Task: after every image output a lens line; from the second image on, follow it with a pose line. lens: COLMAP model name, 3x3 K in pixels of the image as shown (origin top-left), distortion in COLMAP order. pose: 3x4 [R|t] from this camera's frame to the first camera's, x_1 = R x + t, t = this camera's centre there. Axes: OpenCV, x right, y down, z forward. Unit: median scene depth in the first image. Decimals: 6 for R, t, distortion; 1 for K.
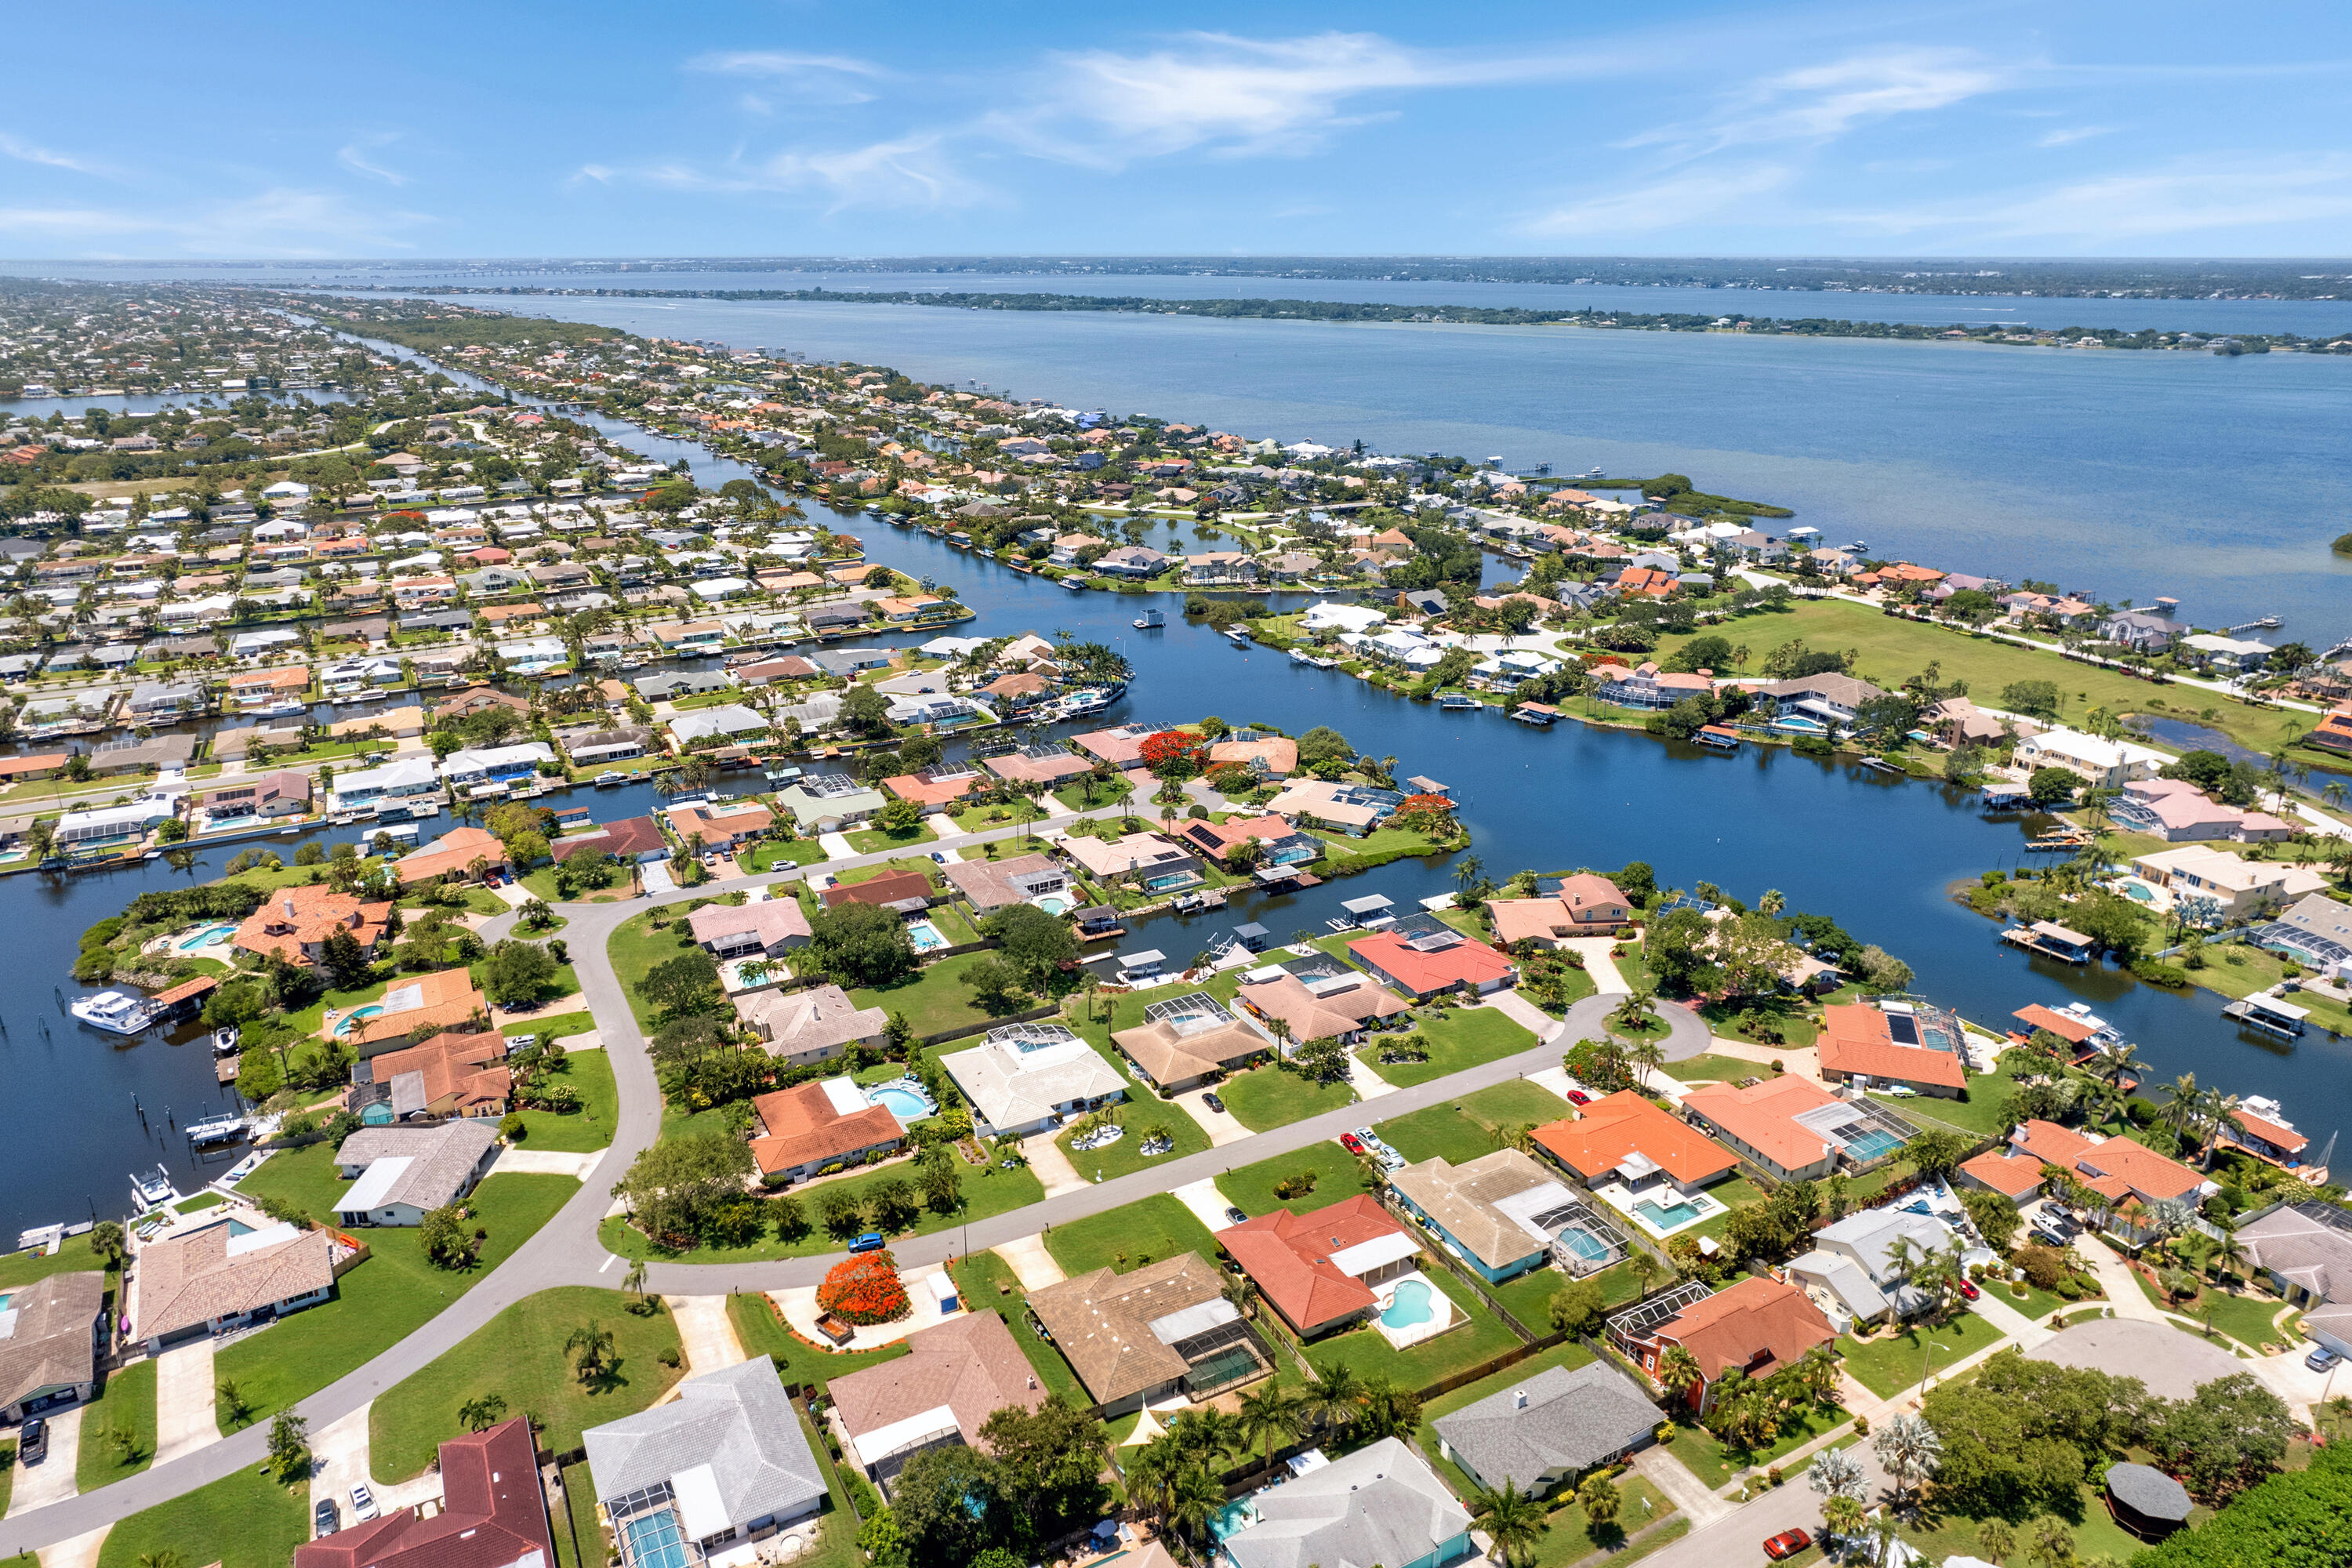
lens RADIAL K [[1507.6, 0, 1176.0], [0, 1507.6, 784.0], [0, 0, 1]] dist [-0.073978, 0.063351]
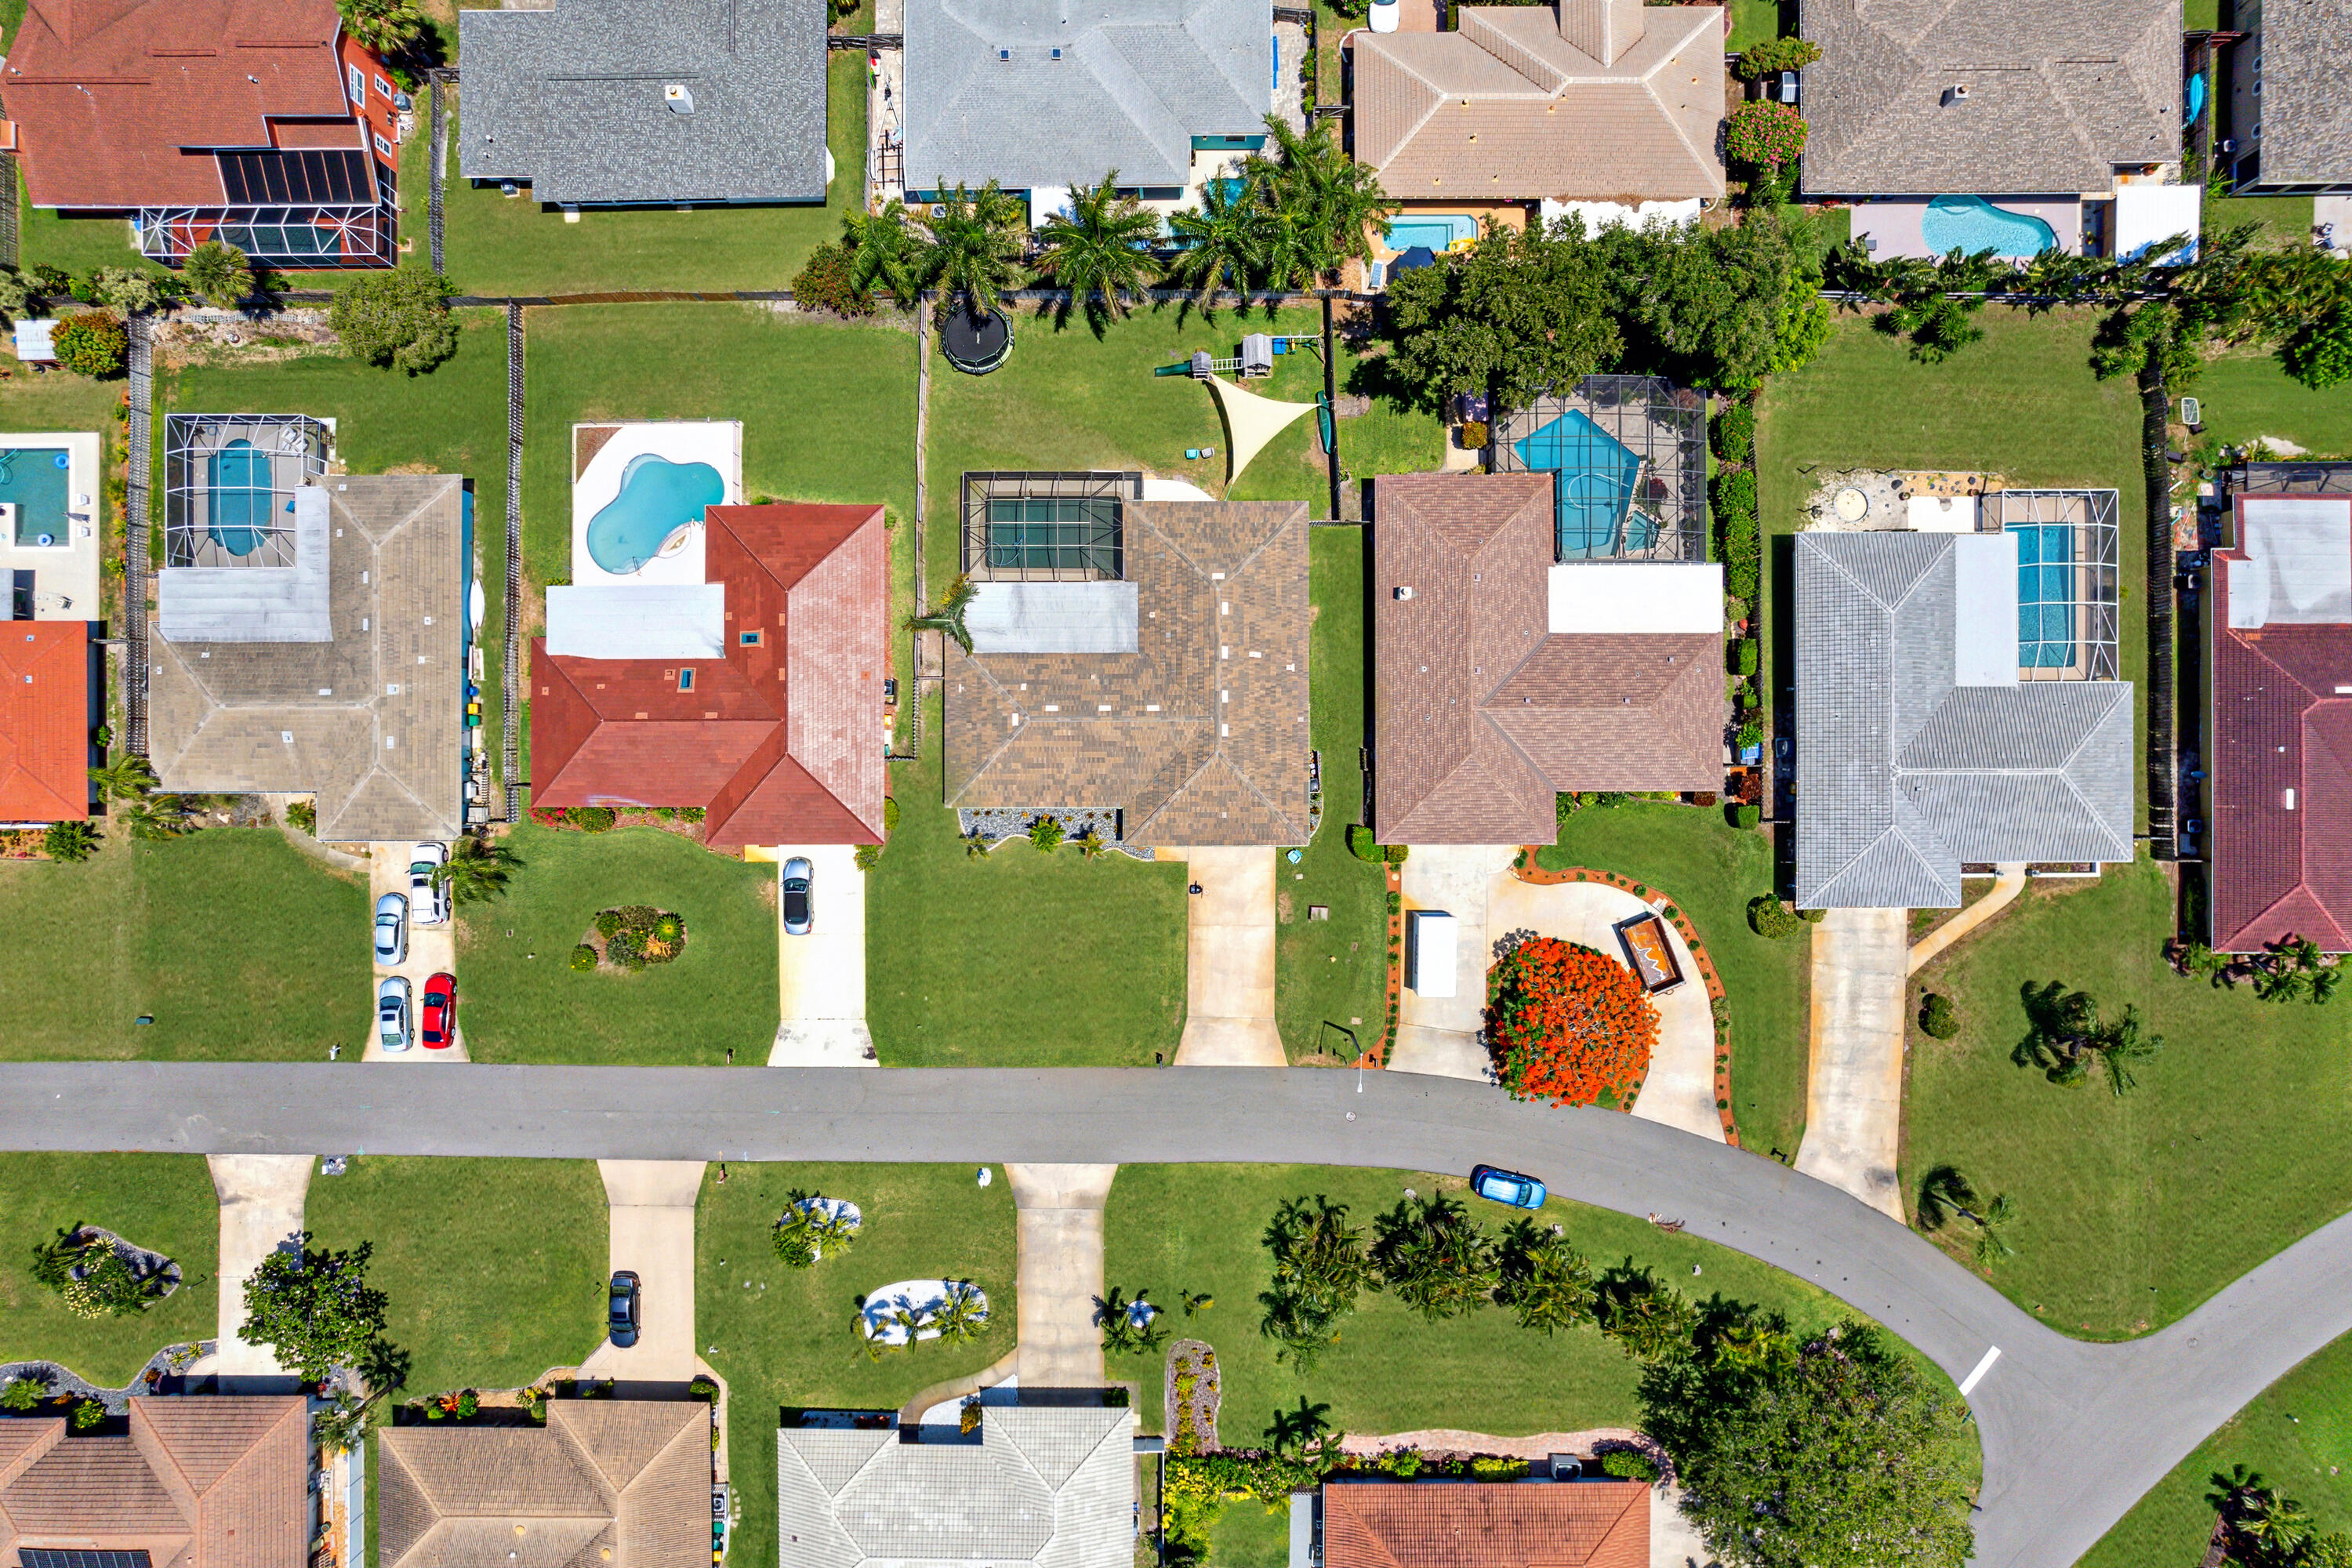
lens RADIAL K [[1492.3, 0, 1165.7], [0, 1492.3, 783.6], [0, 0, 1]] dist [-0.058266, 0.046737]
pose [[-0.878467, -0.477772, 0.005403, -0.038625], [0.169651, -0.301321, 0.938309, -0.102692], [-0.446670, 0.825190, 0.345755, 0.620581]]
